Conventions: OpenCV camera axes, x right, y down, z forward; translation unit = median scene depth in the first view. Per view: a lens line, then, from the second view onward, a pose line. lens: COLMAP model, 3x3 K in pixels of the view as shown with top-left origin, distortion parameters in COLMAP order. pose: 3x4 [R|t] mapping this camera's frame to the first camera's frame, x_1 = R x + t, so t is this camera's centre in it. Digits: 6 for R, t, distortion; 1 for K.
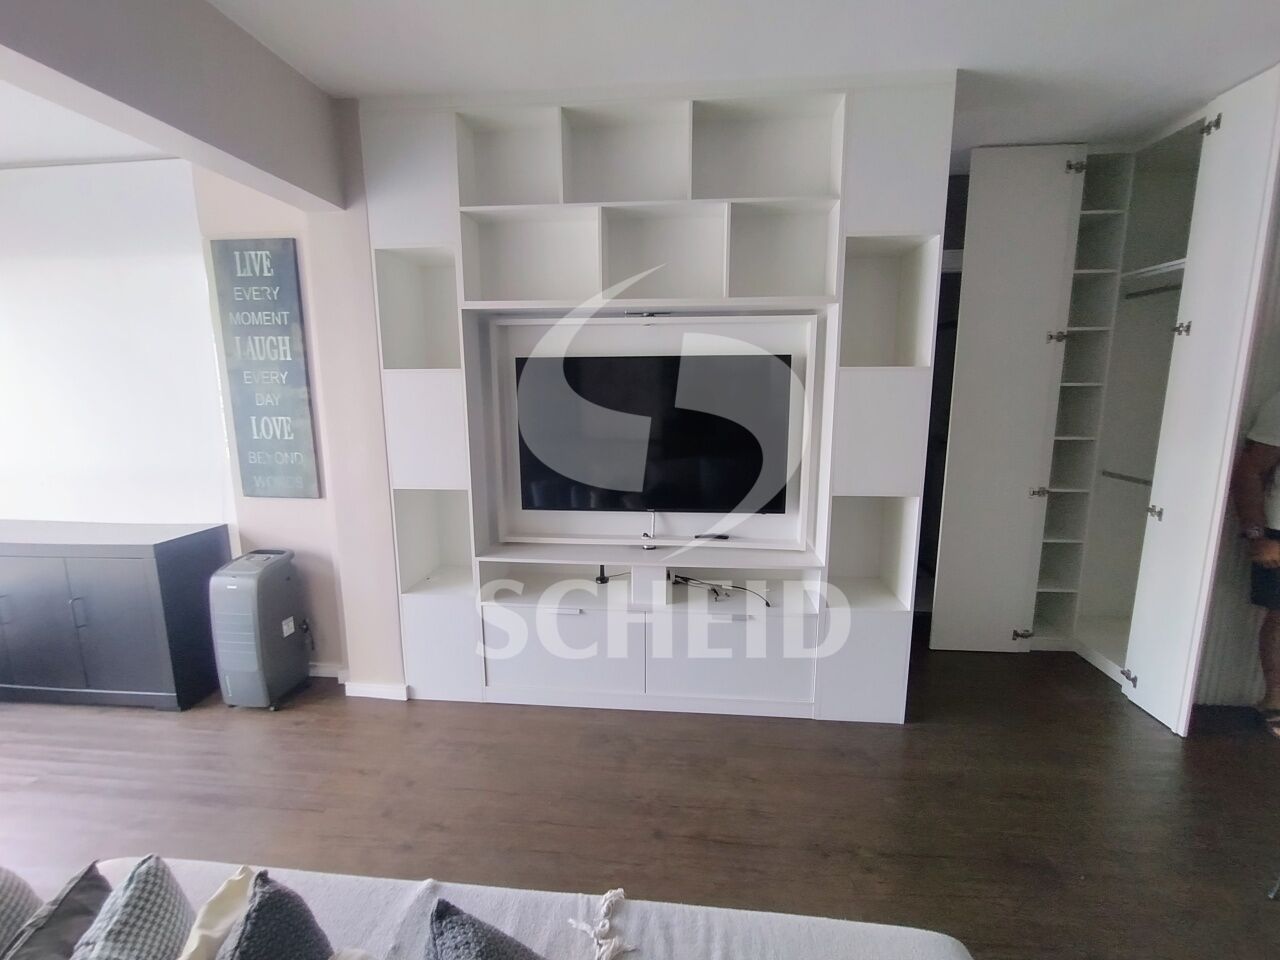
lens RADIAL K [[586.2, 0, 638.8], [0, 586.2, 480.9], [0, 0, 1]] dist [-0.004085, -0.000039]
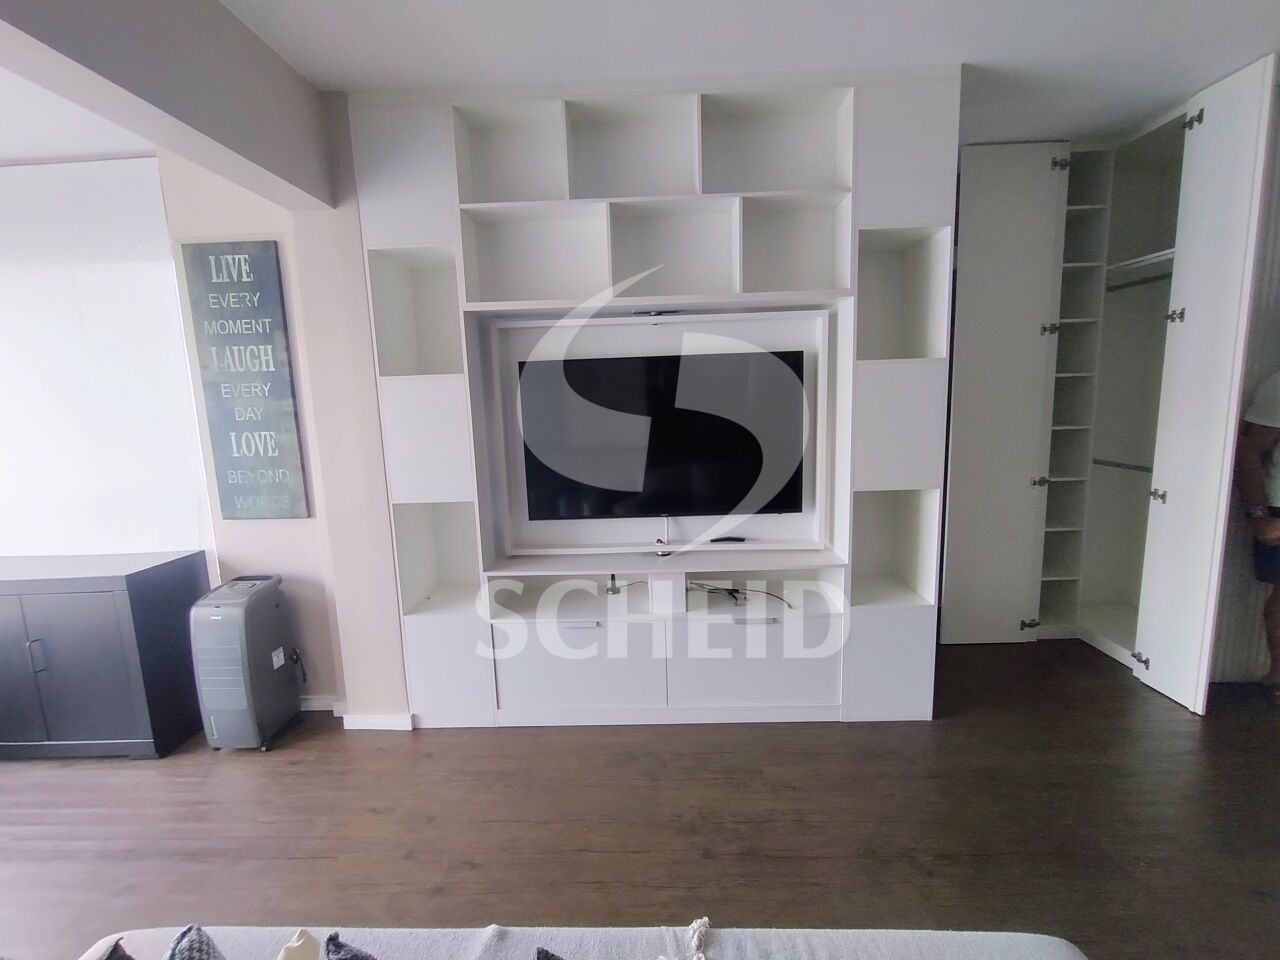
lens RADIAL K [[588.1, 0, 640.0], [0, 588.1, 480.0], [0, 0, 1]] dist [-0.003171, 0.000041]
pose [[0.997119, -0.038509, 0.065345, -0.085719], [0.040097, 0.998927, -0.023168, 0.013928], [-0.064383, 0.025721, 0.997594, 0.034303]]
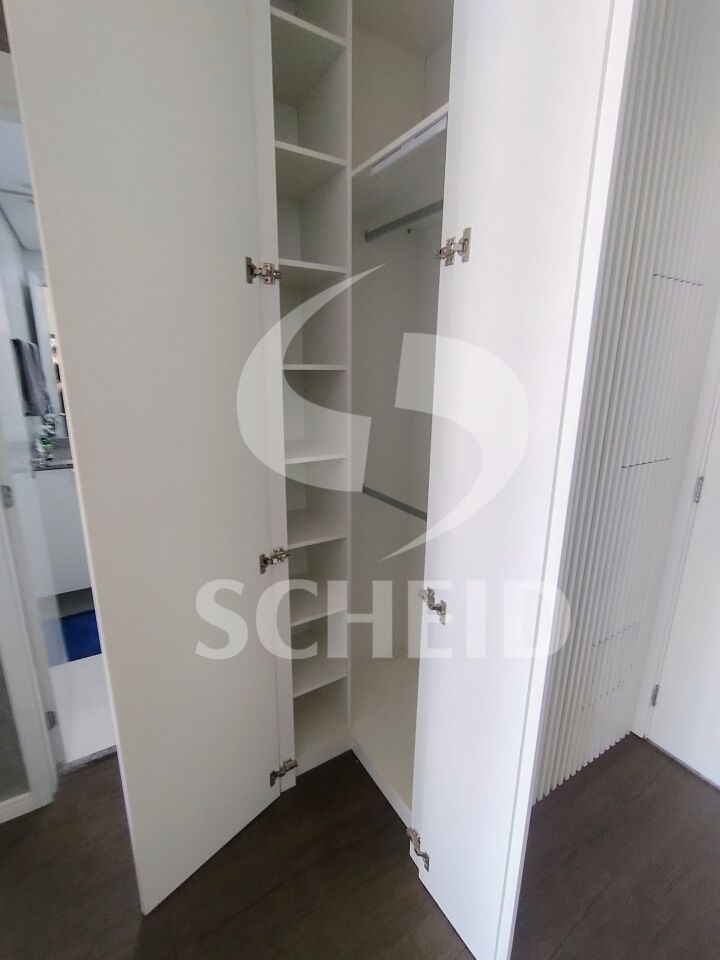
lens RADIAL K [[439.6, 0, 360.0], [0, 439.6, 480.0], [0, 0, 1]] dist [-0.004085, -0.000039]
pose [[0.800094, -0.136478, 0.584142, 0.600917], [0.089417, 0.990030, 0.108836, -0.112632], [-0.593172, -0.034847, 0.804321, 0.711771]]
